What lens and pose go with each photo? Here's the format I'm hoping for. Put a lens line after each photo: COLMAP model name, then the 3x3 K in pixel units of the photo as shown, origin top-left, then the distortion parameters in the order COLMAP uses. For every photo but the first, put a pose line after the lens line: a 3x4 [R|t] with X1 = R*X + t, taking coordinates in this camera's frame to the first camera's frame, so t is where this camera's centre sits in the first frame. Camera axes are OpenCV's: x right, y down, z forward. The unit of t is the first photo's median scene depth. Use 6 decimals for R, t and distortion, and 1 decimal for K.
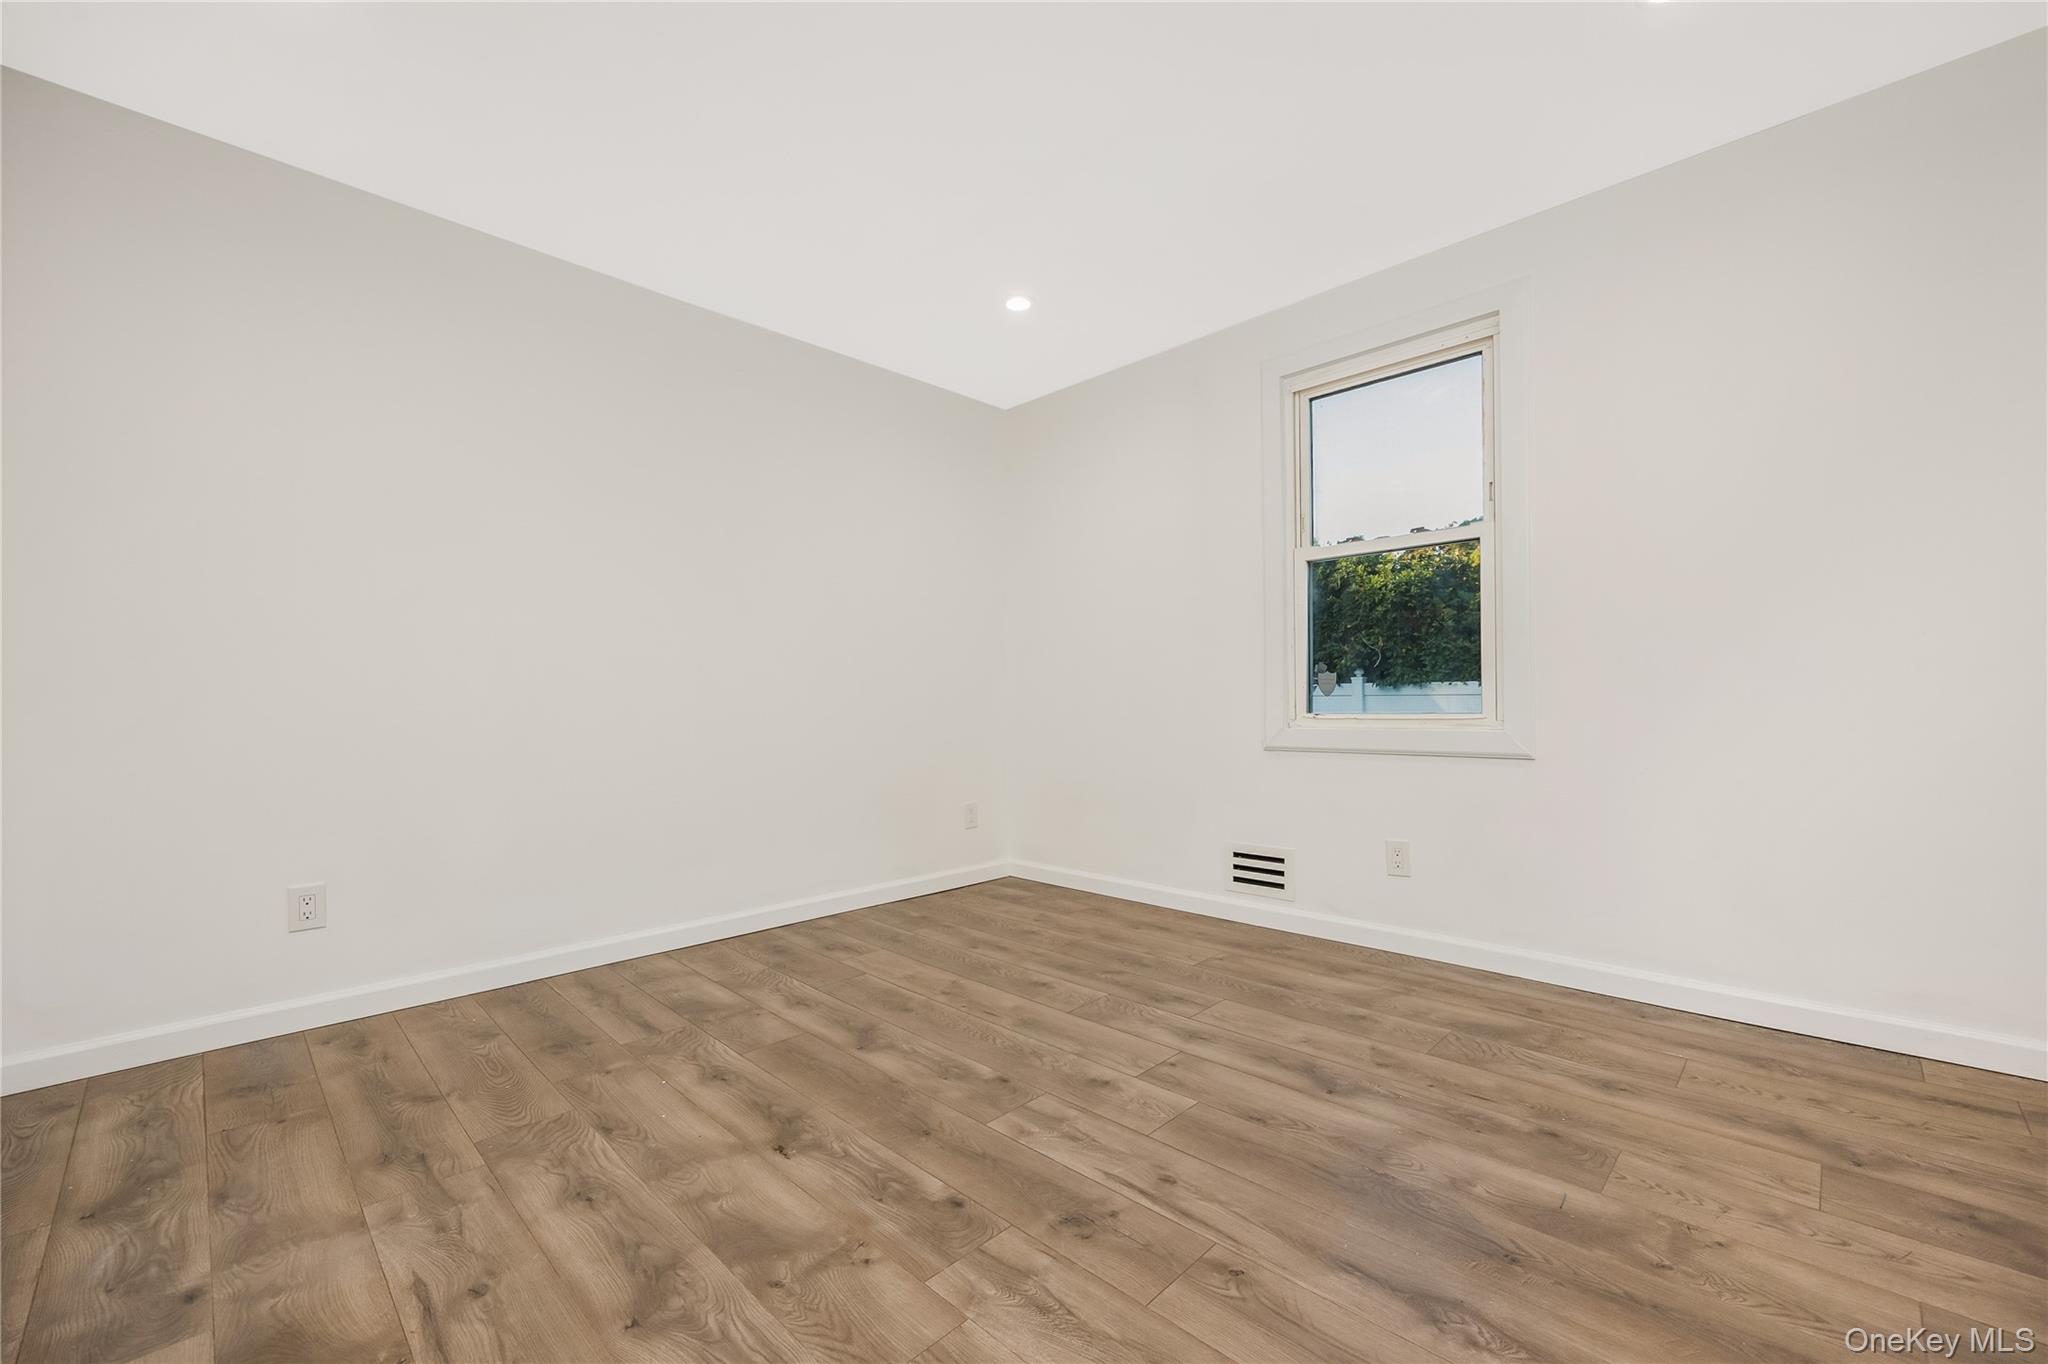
lens RADIAL K [[827.7, 0, 1029.8], [0, 827.7, 700.5], [0, 0, 1]] dist [-0.003504, -0.000375]
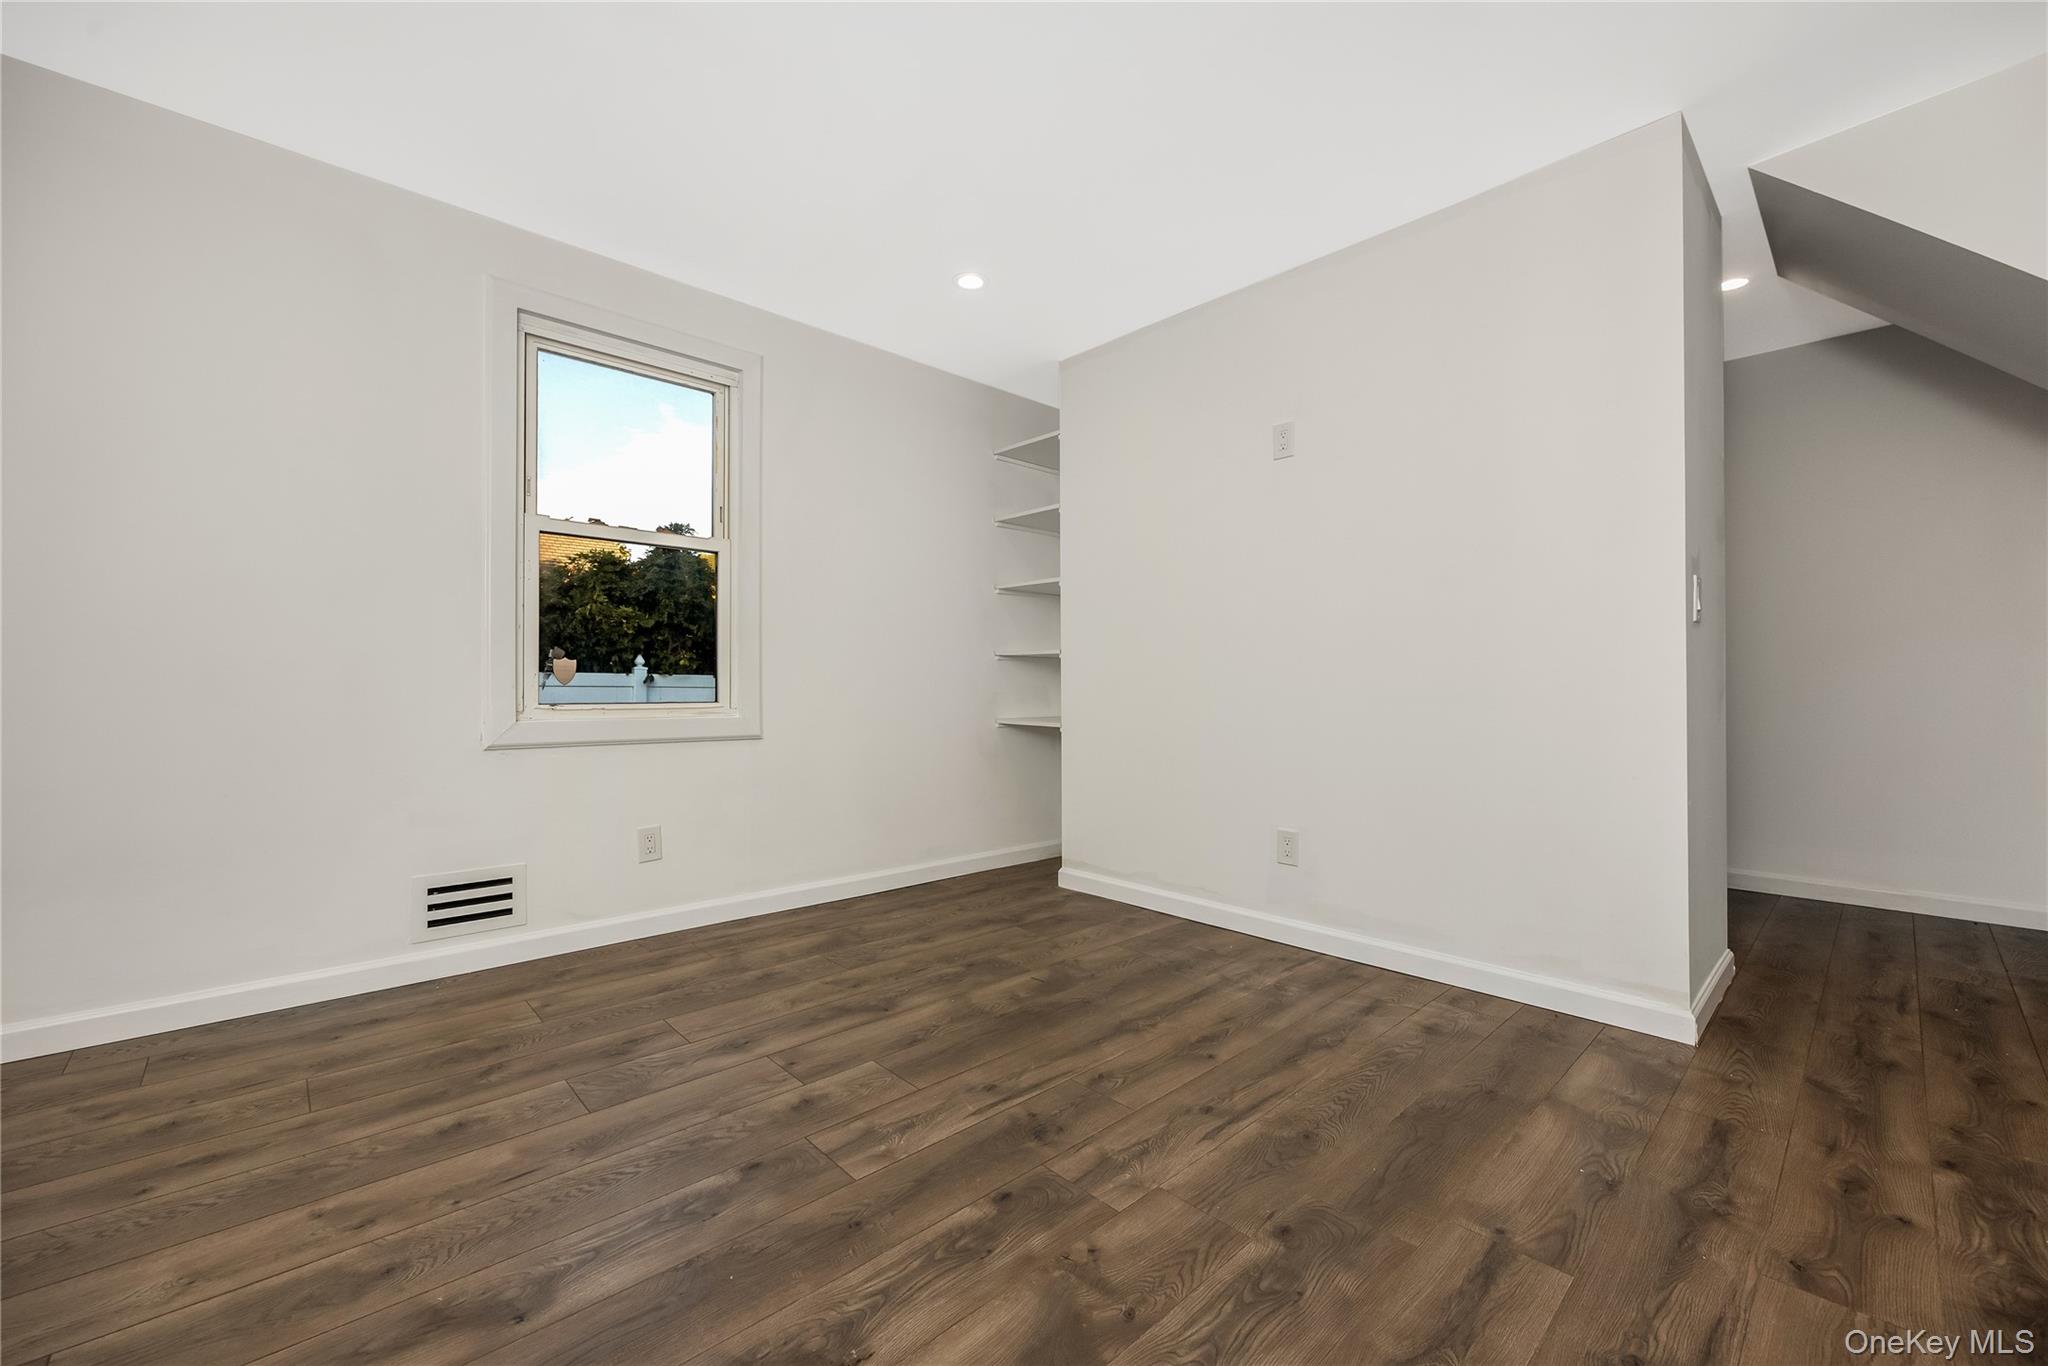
lens RADIAL K [[827.7, 0, 1029.2], [0, 827.7, 683.5], [0, 0, 1]] dist [-0.003504, -0.000375]
pose [[0.028432, 0.019690, 0.999402, -0.770676], [-0.006066, 0.999791, -0.019525, 0.010959], [-0.999577, -0.005507, 0.028545, 0.671864]]
